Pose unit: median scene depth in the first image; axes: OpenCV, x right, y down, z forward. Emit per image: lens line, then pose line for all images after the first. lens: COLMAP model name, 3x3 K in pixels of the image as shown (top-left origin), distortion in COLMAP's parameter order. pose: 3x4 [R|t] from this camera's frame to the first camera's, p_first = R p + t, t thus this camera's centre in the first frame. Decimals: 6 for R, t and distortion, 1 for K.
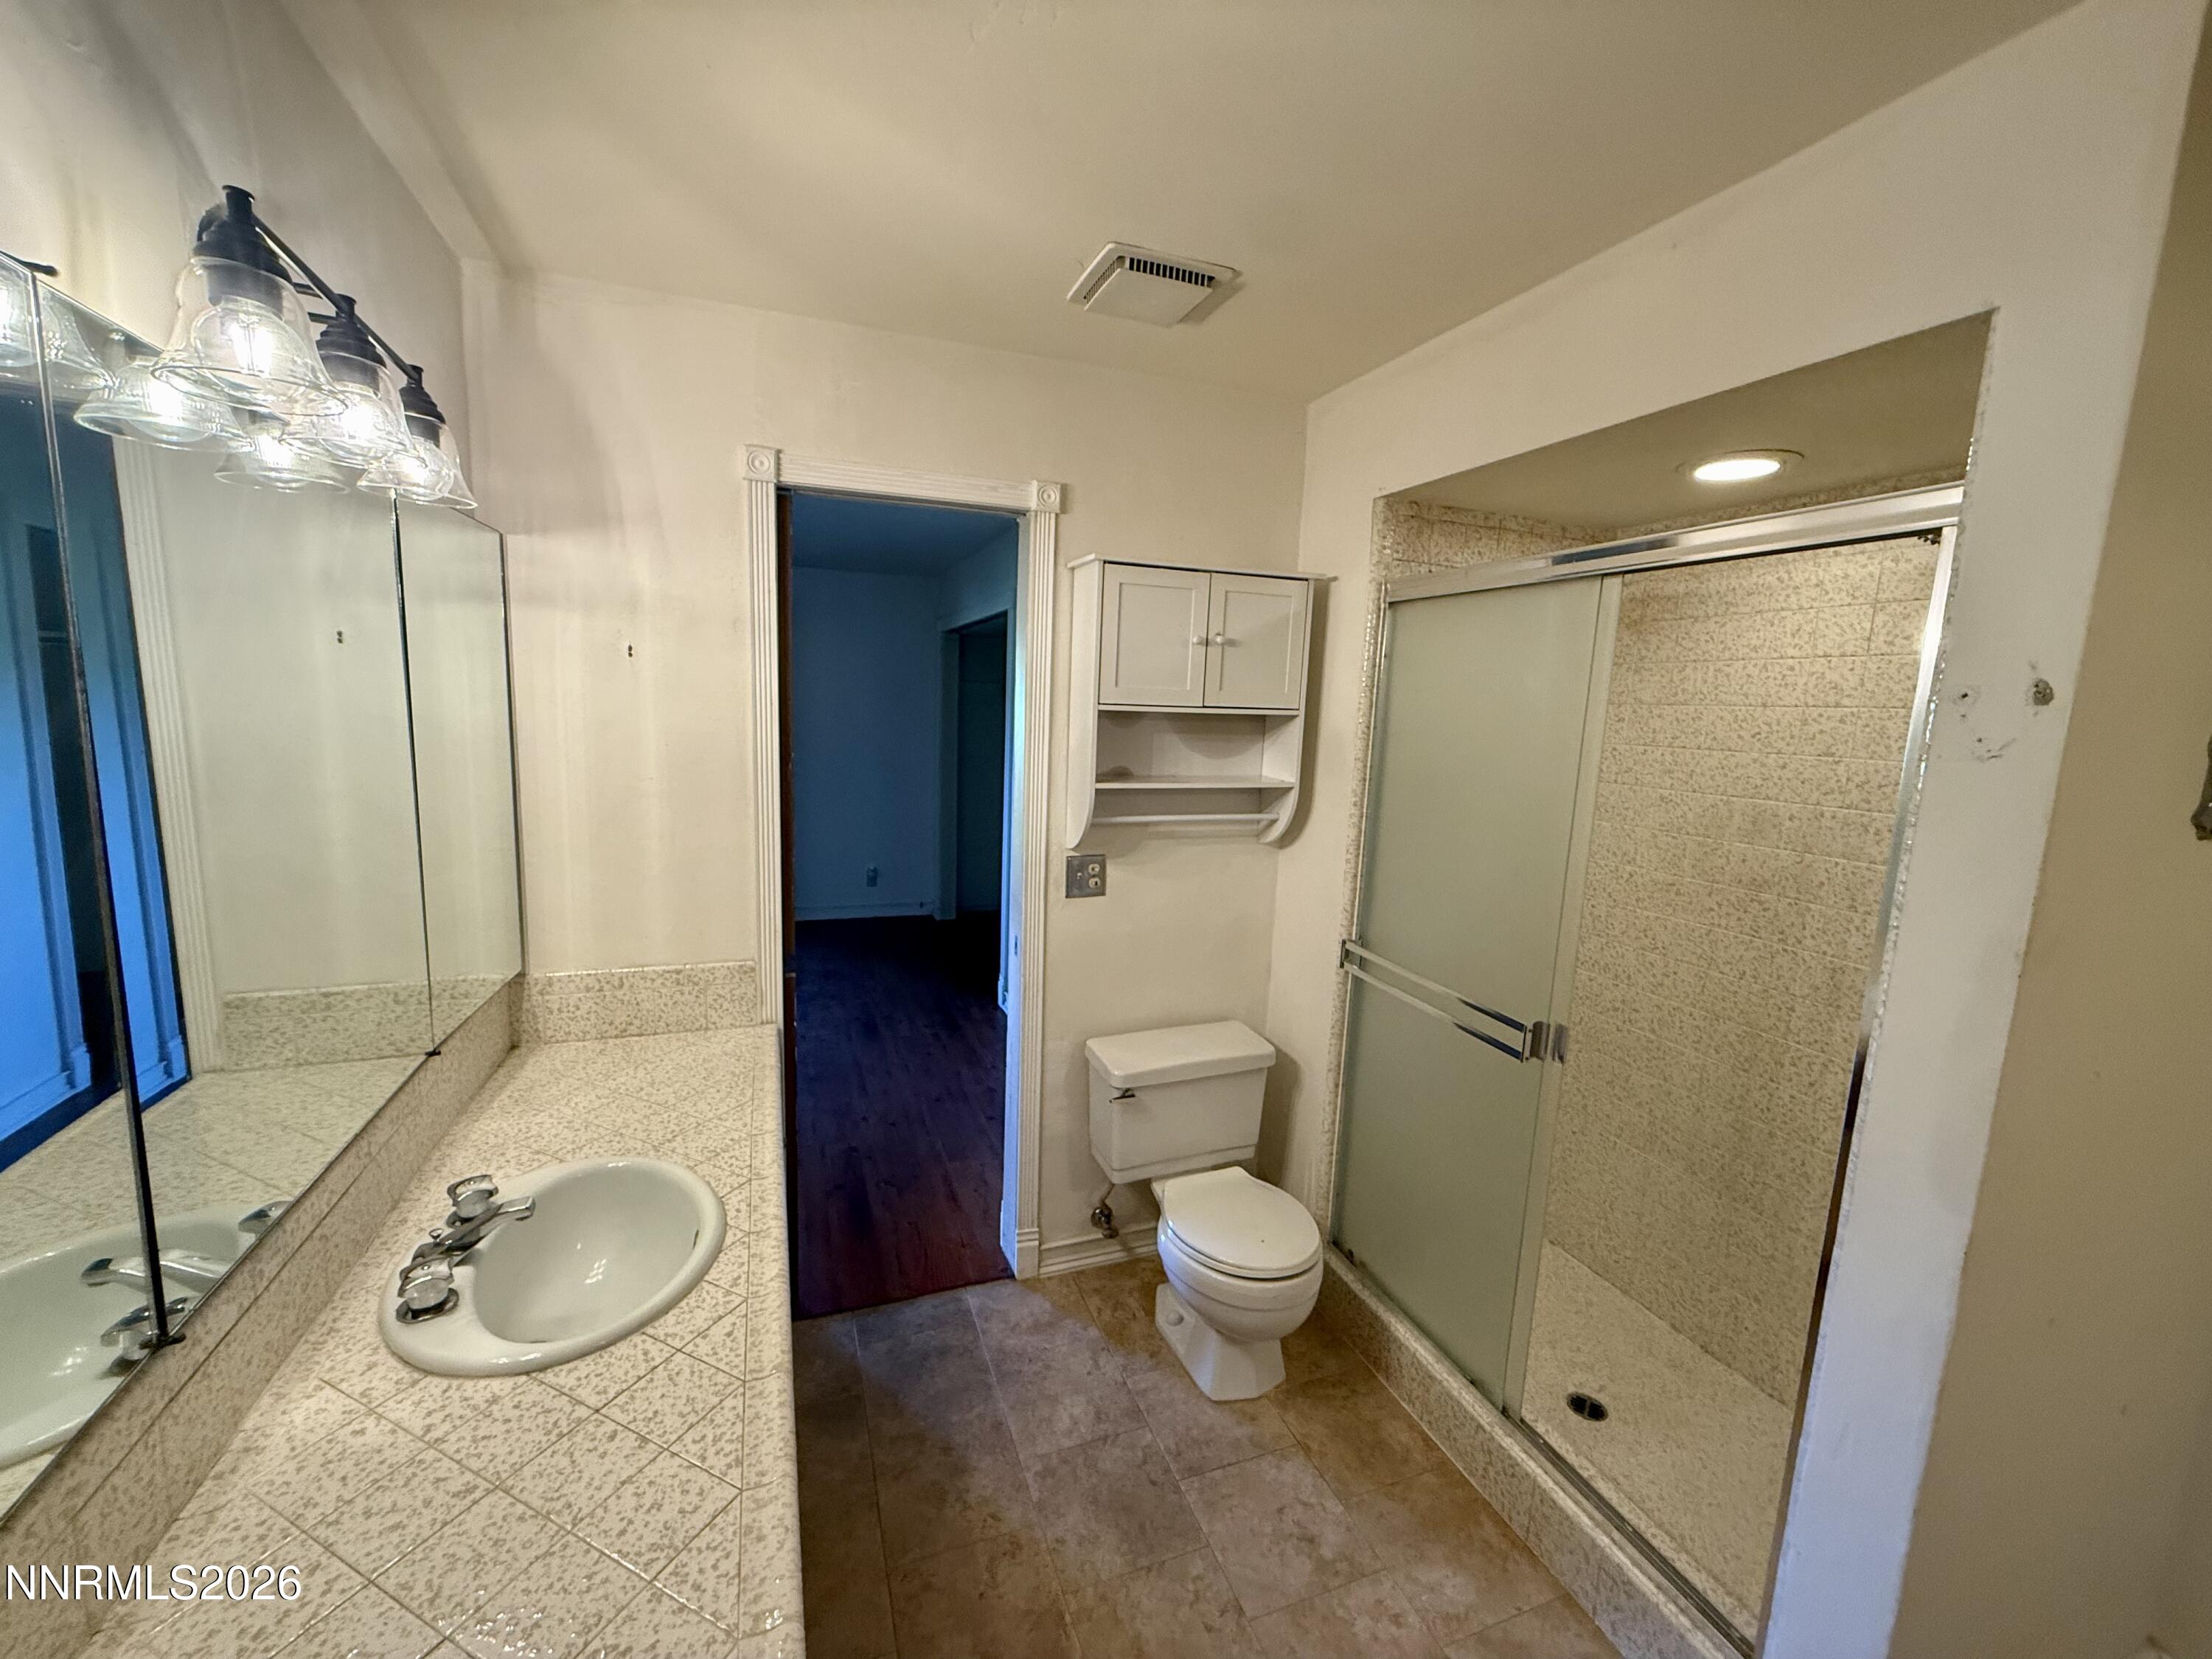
lens RADIAL K [[879.4, 0, 1100.9], [0, 879.4, 831.5], [0, 0, 1]] dist [-0.001532, 0.000039]
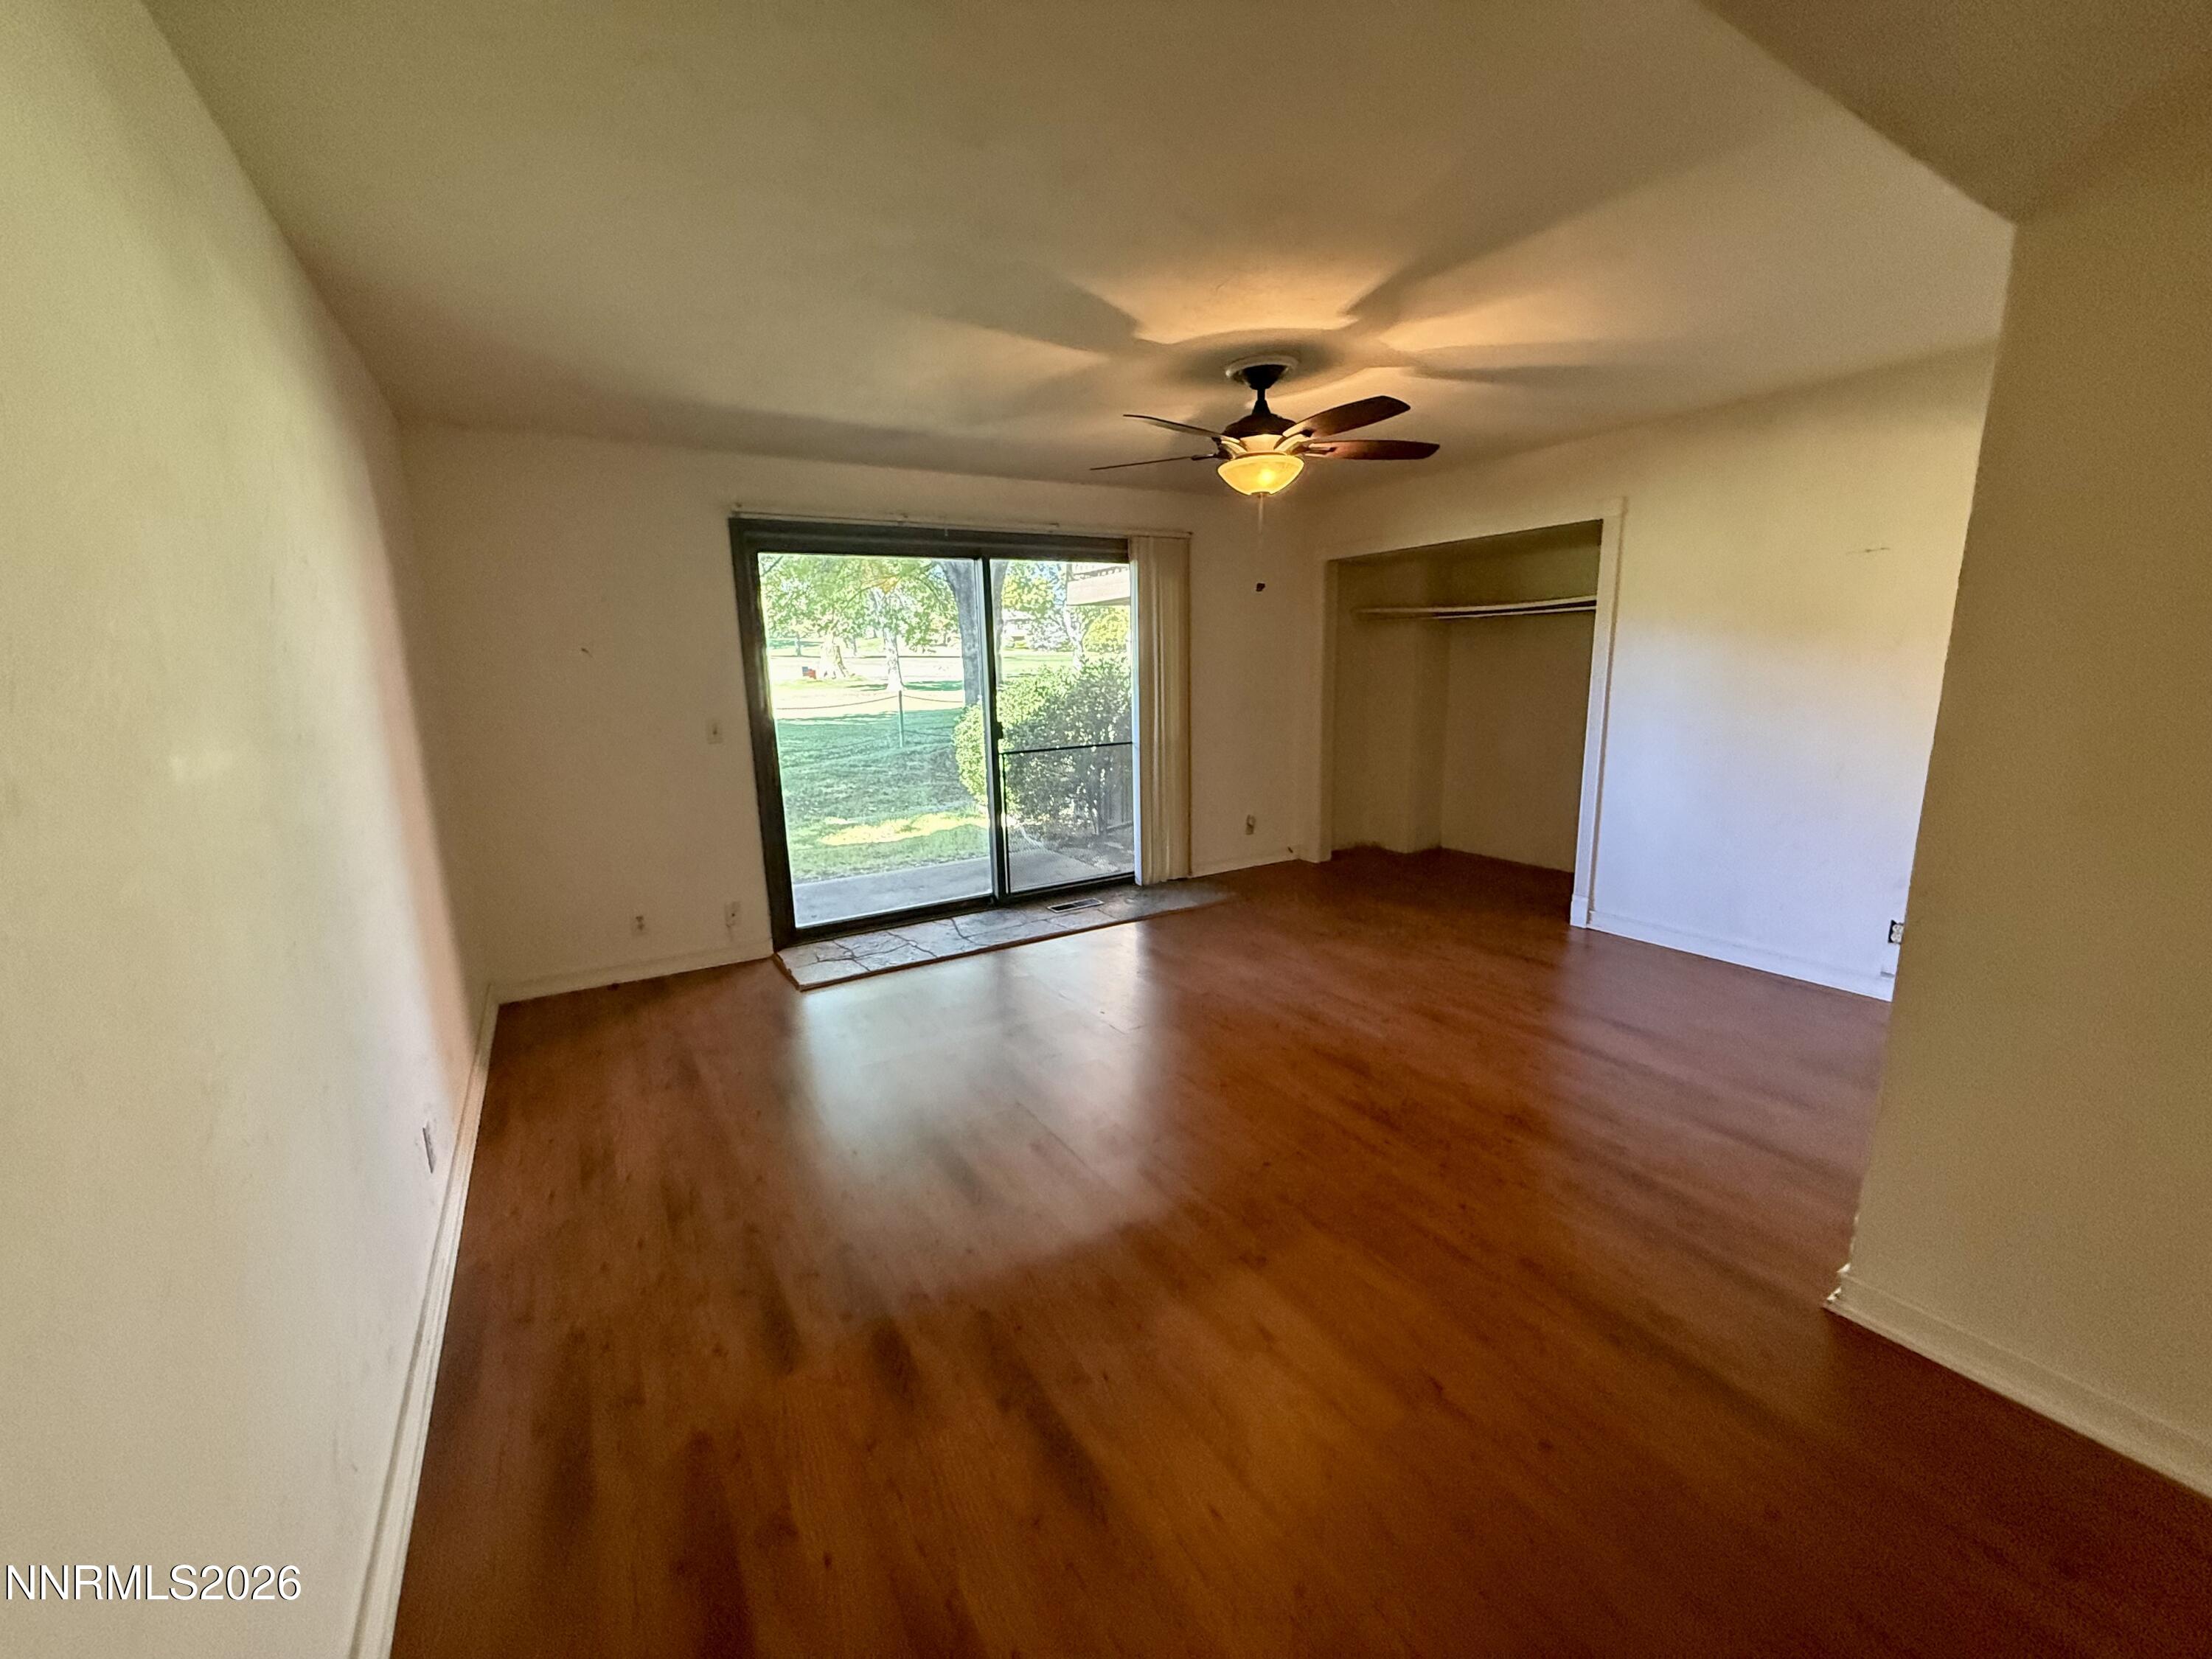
lens RADIAL K [[879.4, 0, 1100.9], [0, 879.4, 831.5], [0, 0, 1]] dist [-0.001532, 0.000039]
pose [[0.979623, -0.095317, 0.176787, -0.868032], [0.086498, 0.994623, 0.056956, -0.012276], [-0.181265, -0.040503, 0.982600, 0.147337]]
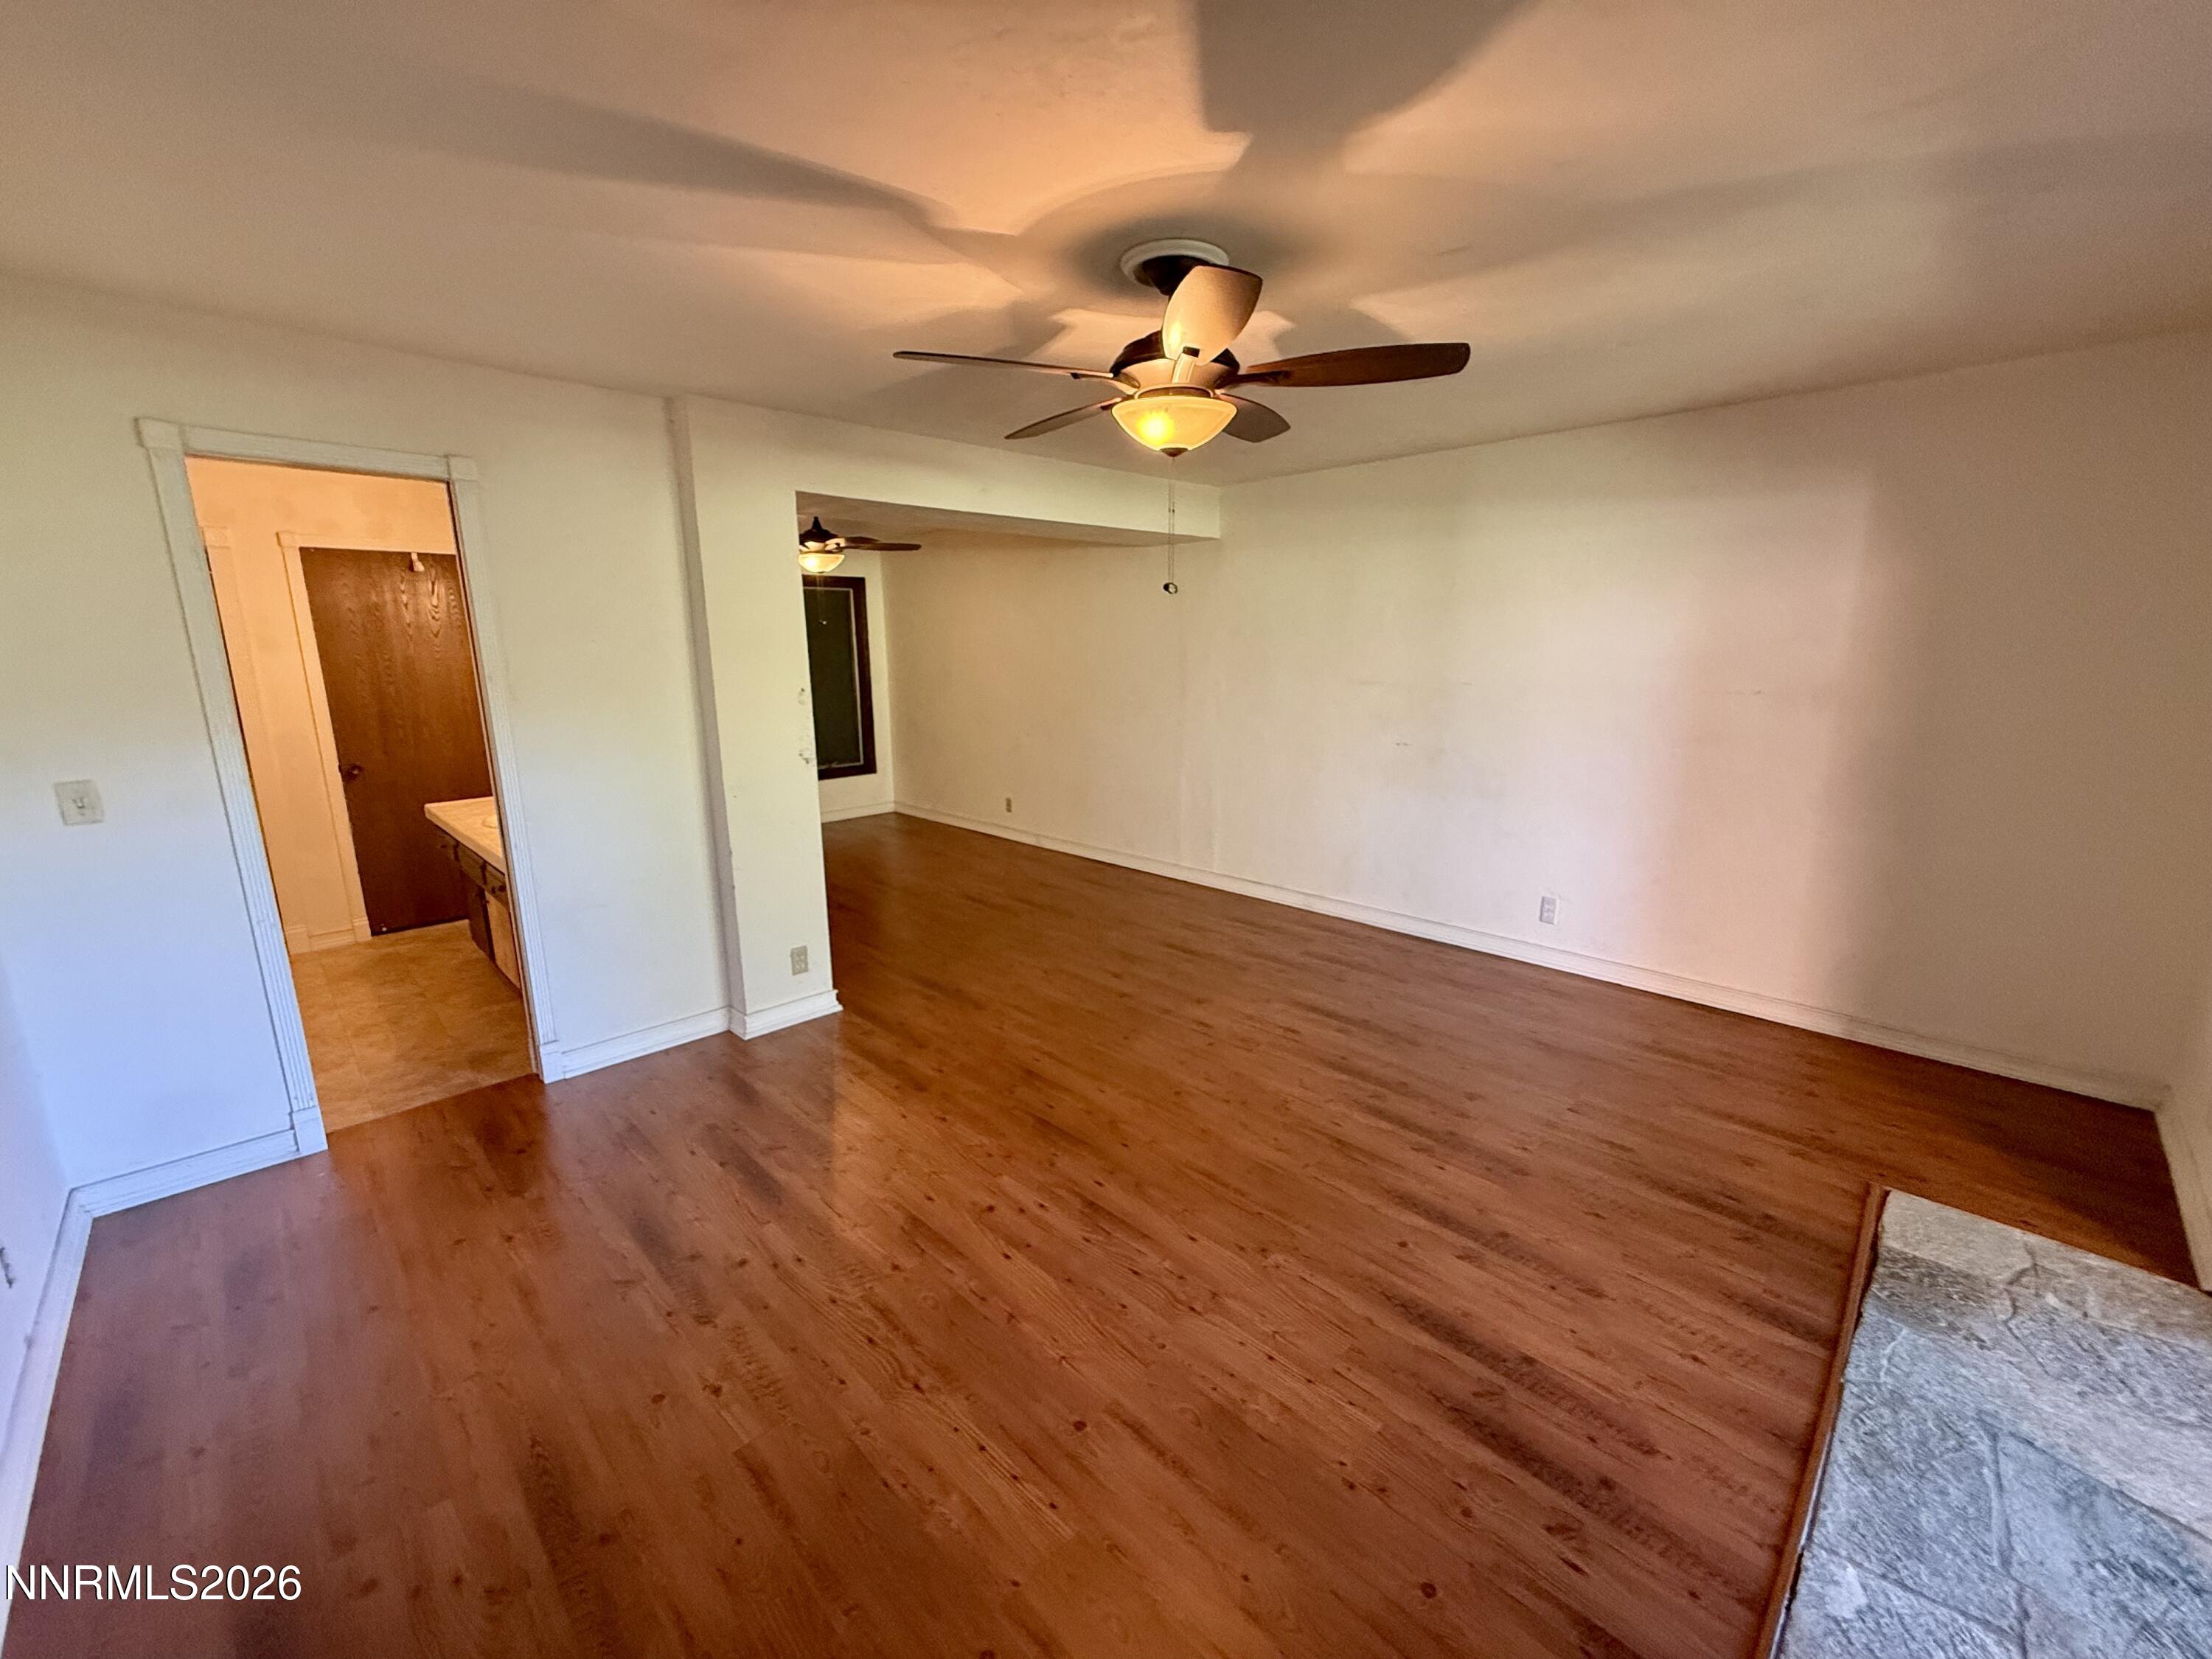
lens RADIAL K [[882.9, 0, 1096.0], [0, 882.9, 826.9], [0, 0, 1]] dist [-0.000672, -0.000021]
pose [[-0.912994, 0.055518, -0.404178, -0.335806], [-0.081065, 0.946256, 0.313095, -0.187361], [0.399838, 0.318618, -0.859425, 1.315297]]
